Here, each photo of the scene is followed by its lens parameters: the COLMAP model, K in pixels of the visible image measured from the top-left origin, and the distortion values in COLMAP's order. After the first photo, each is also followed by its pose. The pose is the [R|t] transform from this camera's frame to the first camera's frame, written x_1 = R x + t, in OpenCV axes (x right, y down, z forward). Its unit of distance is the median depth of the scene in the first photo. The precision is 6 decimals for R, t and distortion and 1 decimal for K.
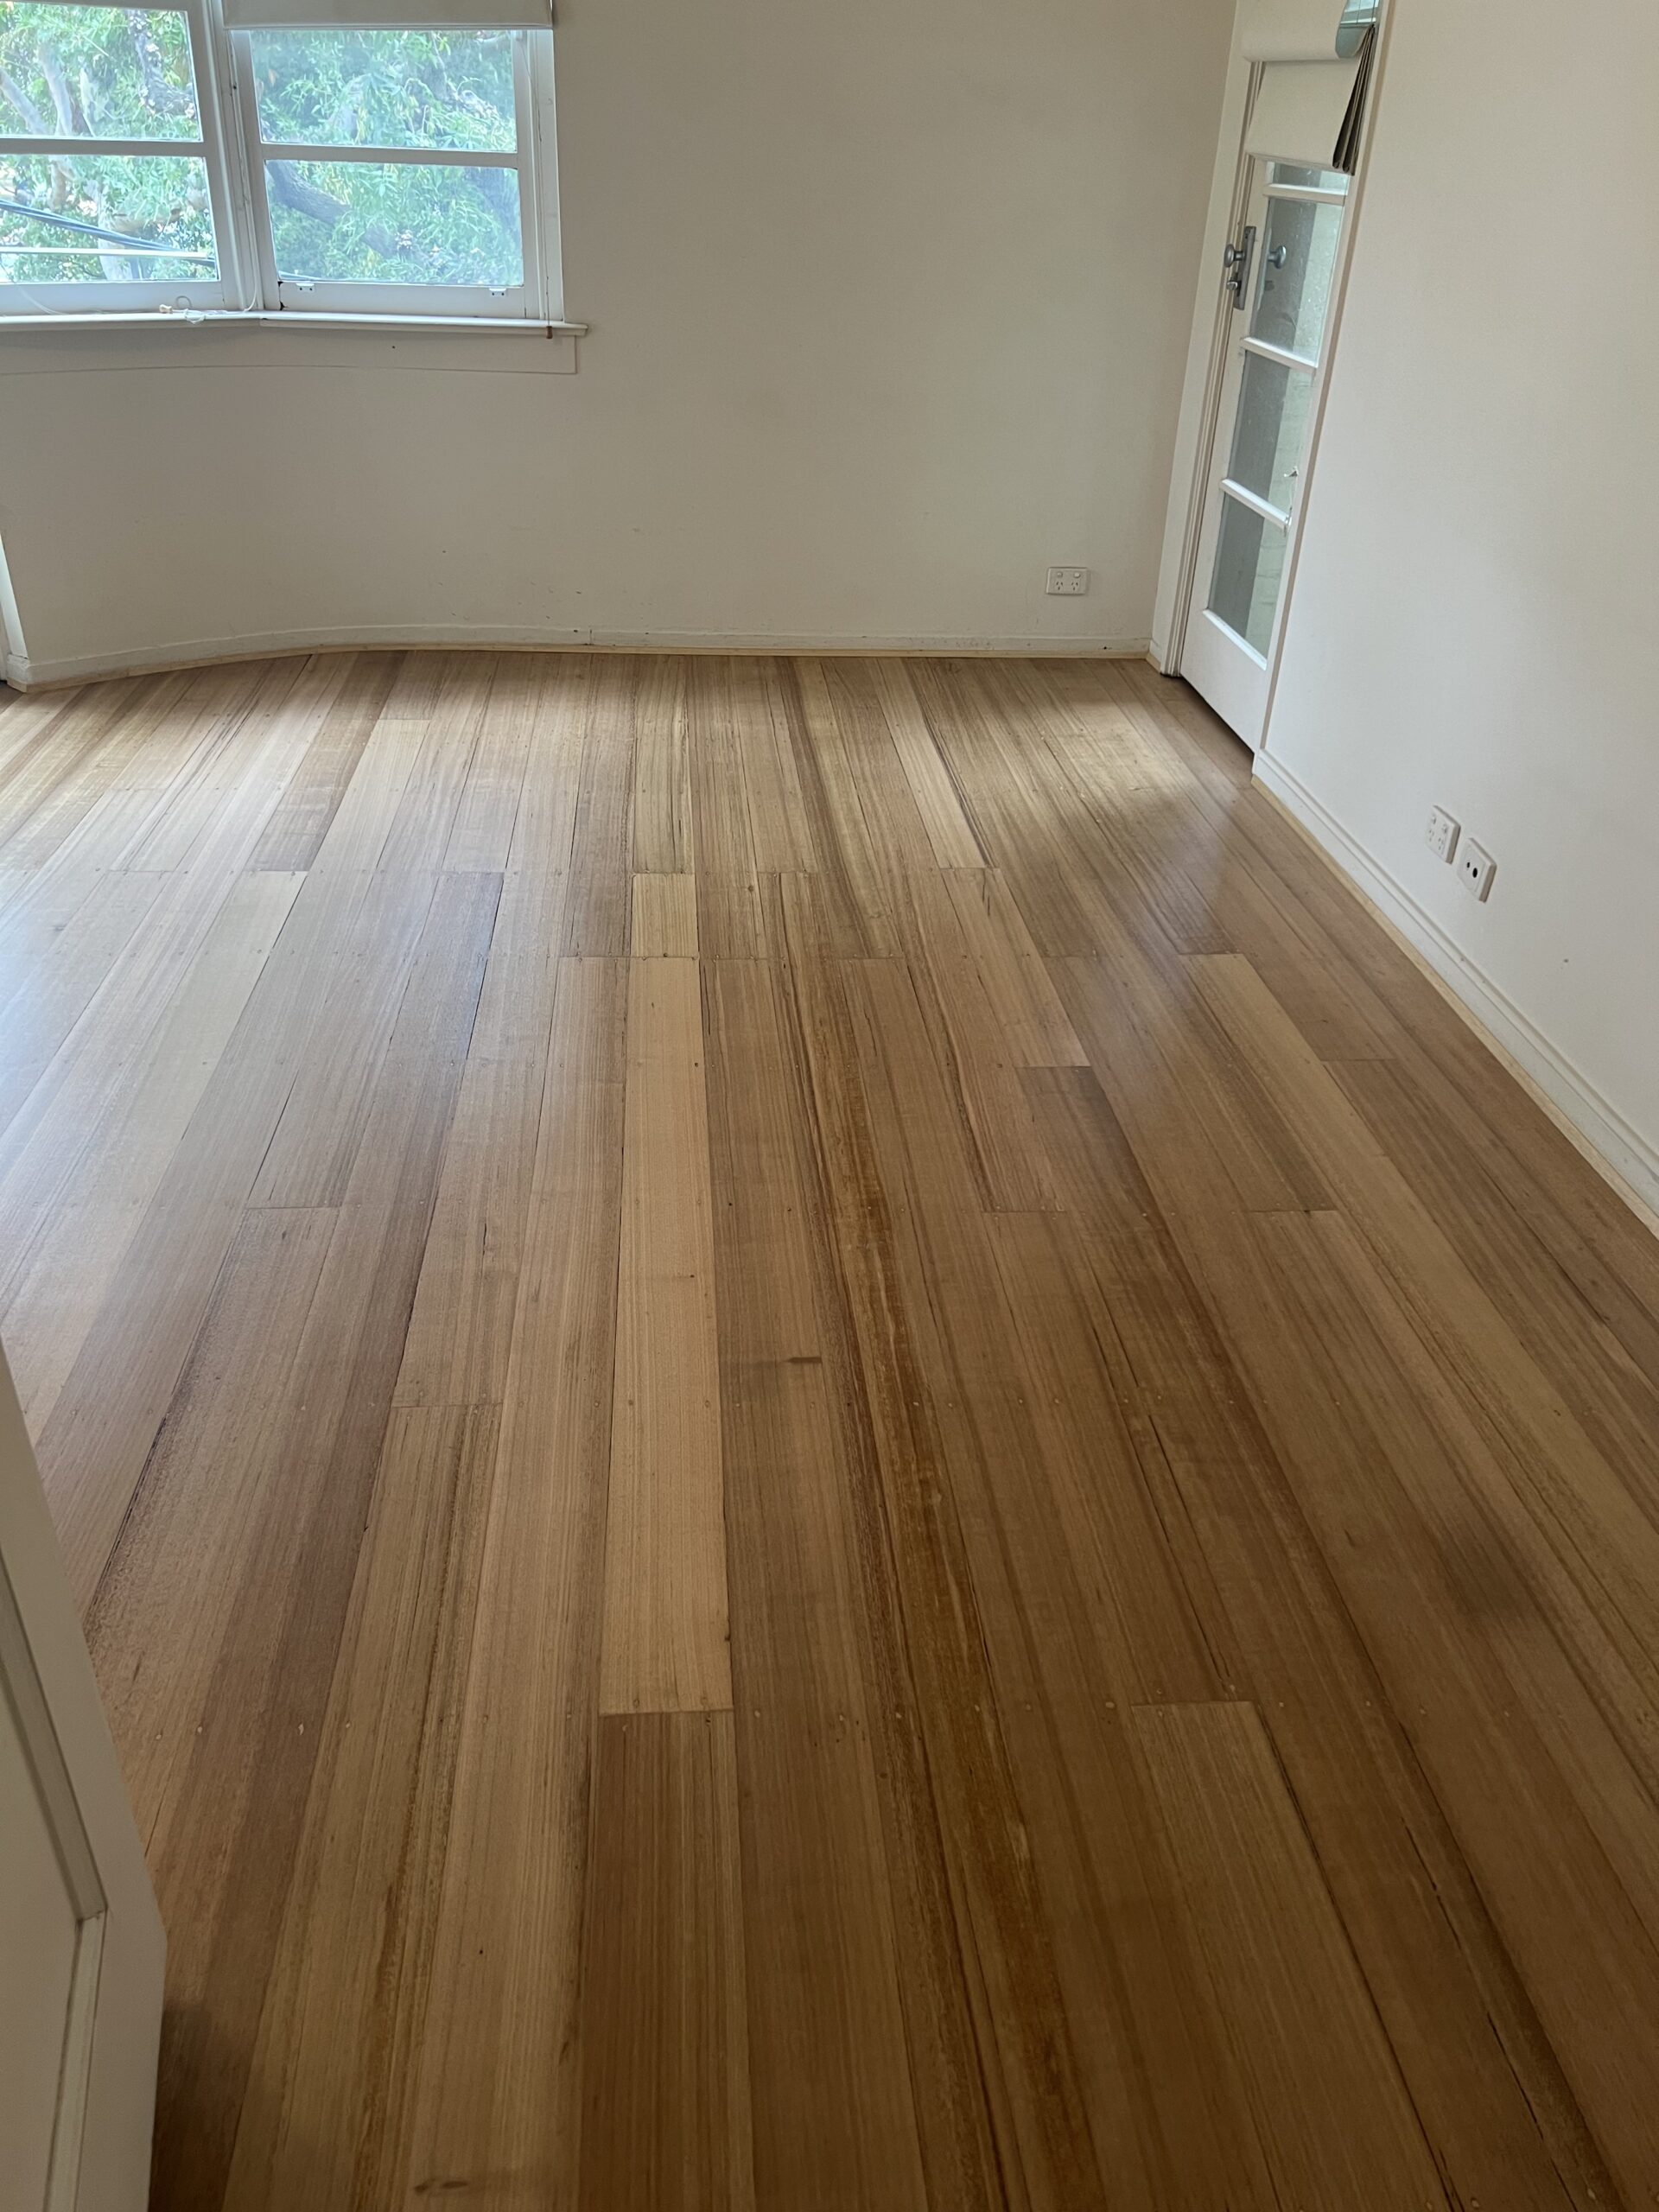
lens RADIAL K [[1667.5, 0, 829.5], [0, 1667.5, 1106.0], [0, 0, 1]] dist [0.023013, -0.006888]
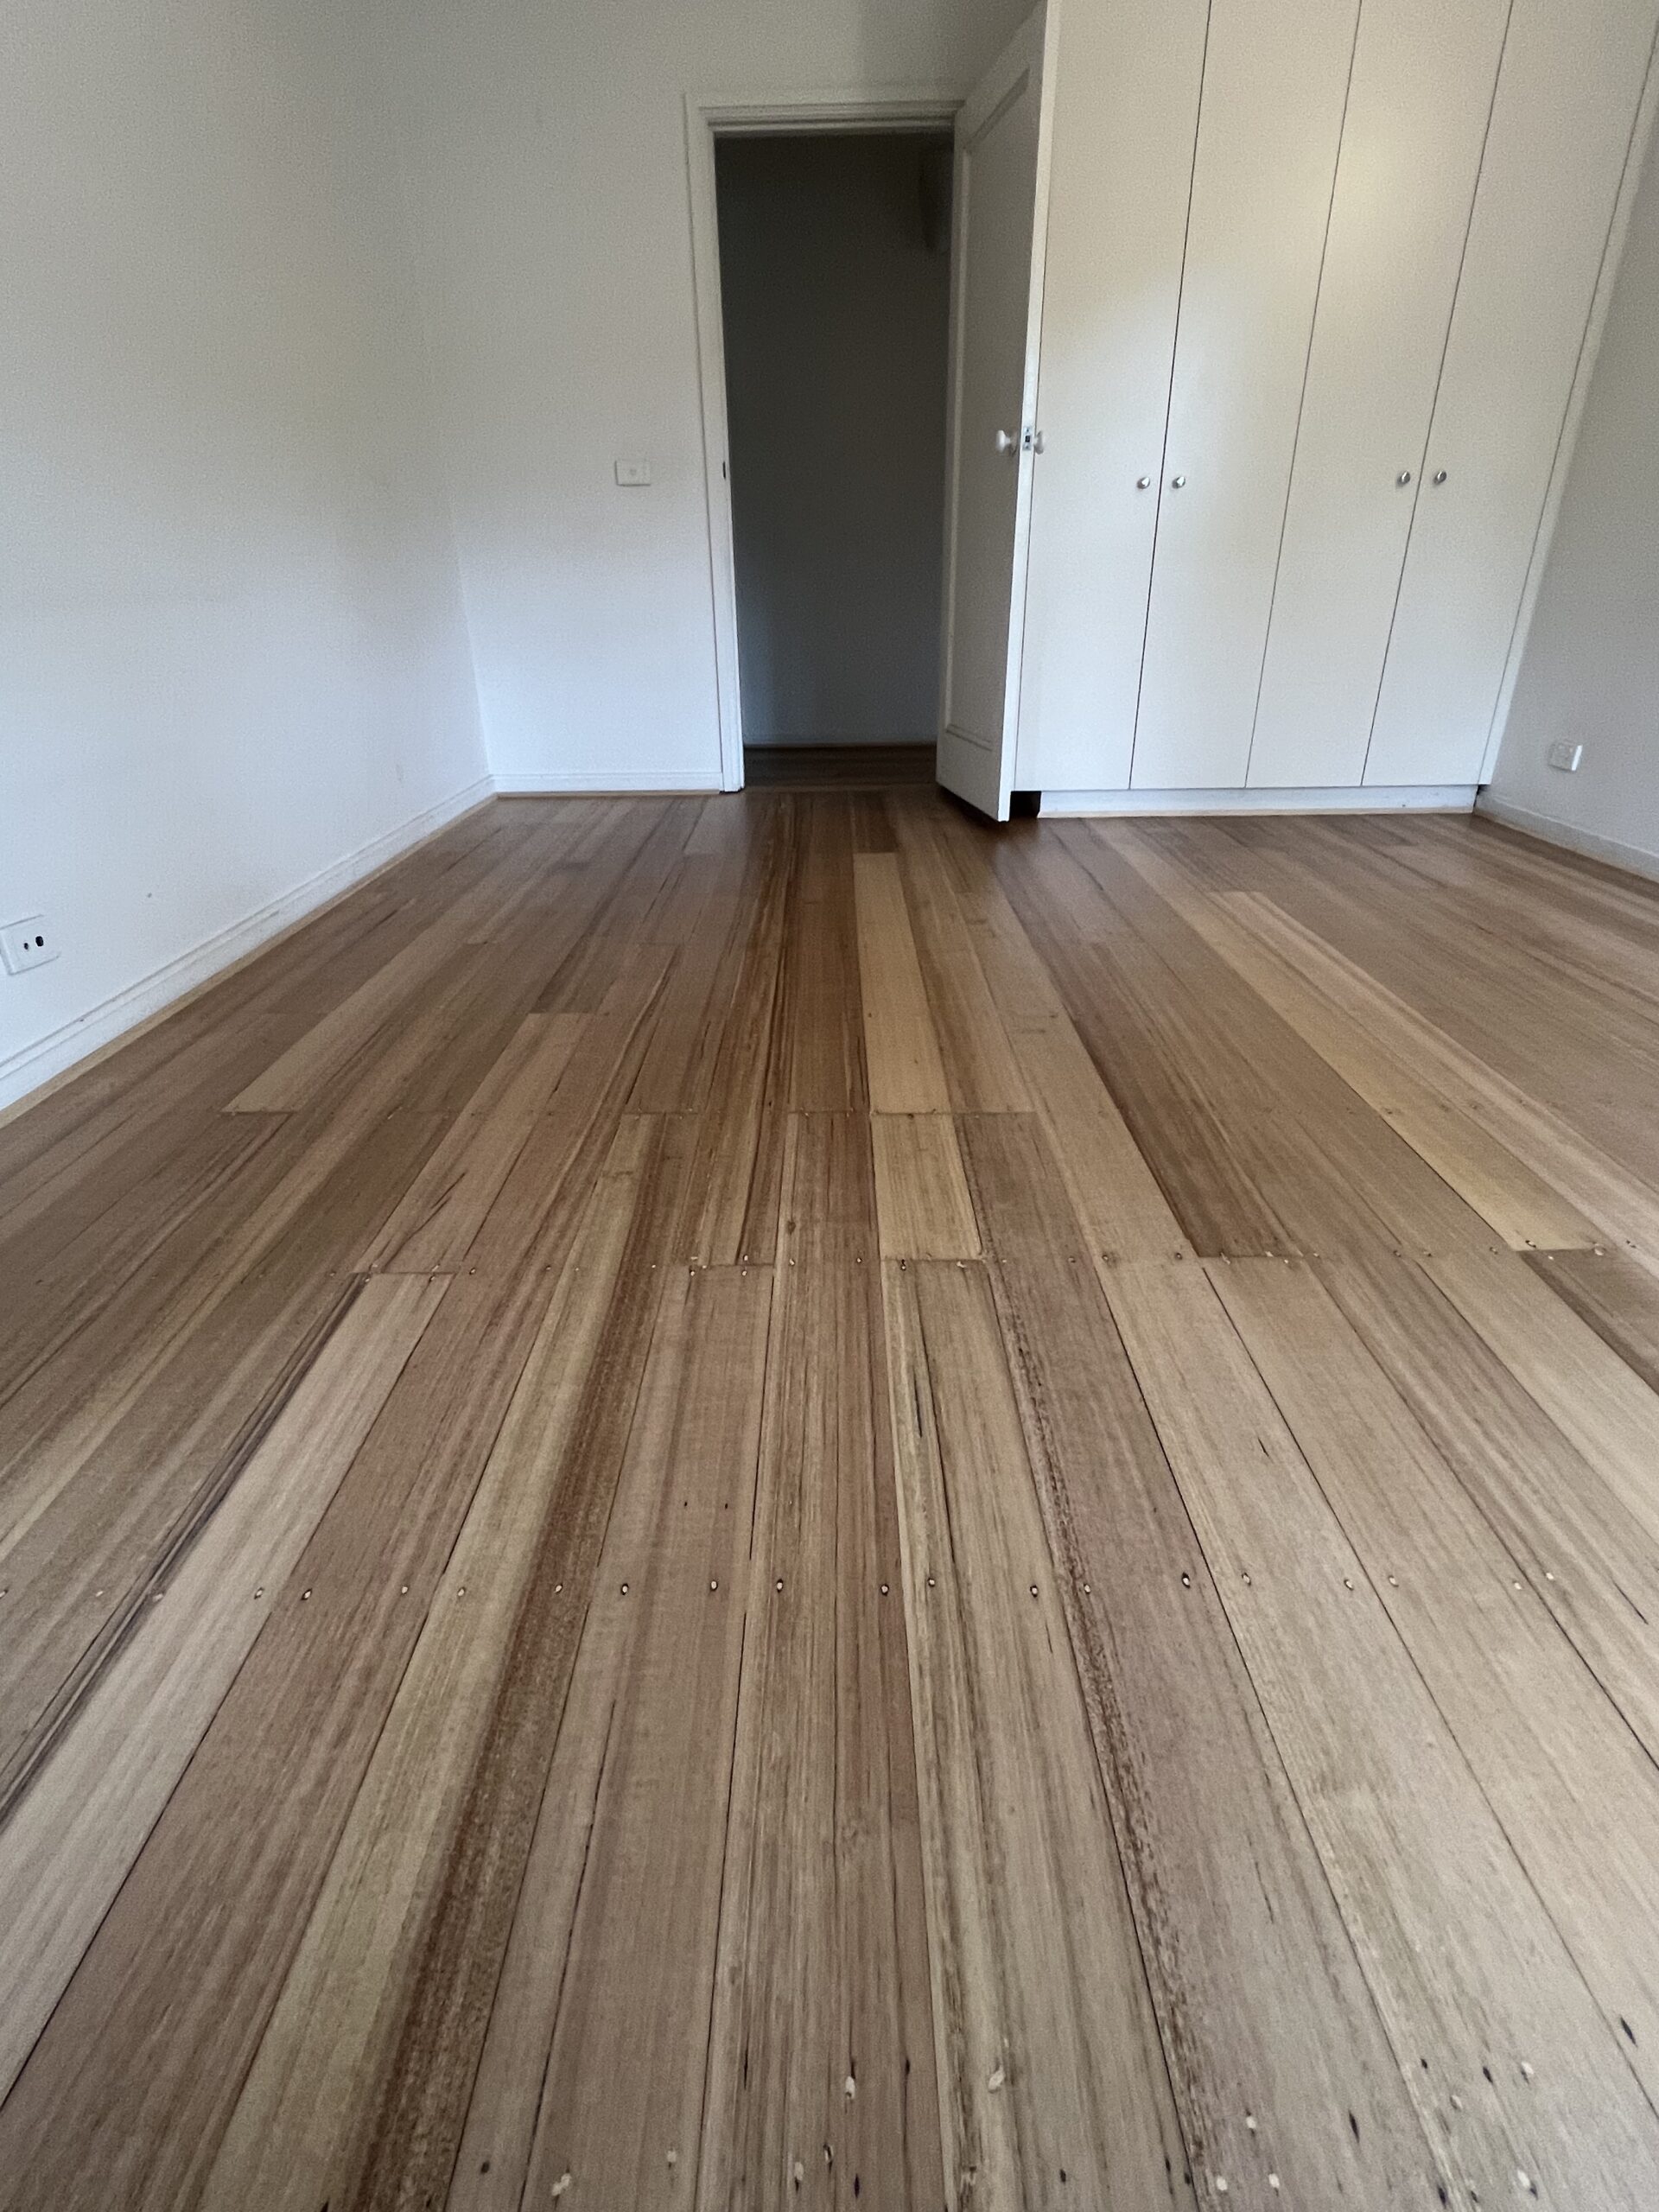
lens RADIAL K [[1073.4, 0, 829.5], [0, 1073.4, 1106.0], [0, 0, 1]] dist [-0.028903, -0.000100]
pose [[-0.995683, -0.058868, 0.071757, -0.091702], [0.027808, 0.548396, 0.835757, -0.514268], [-0.088550, 0.834144, -0.544391, 1.227519]]
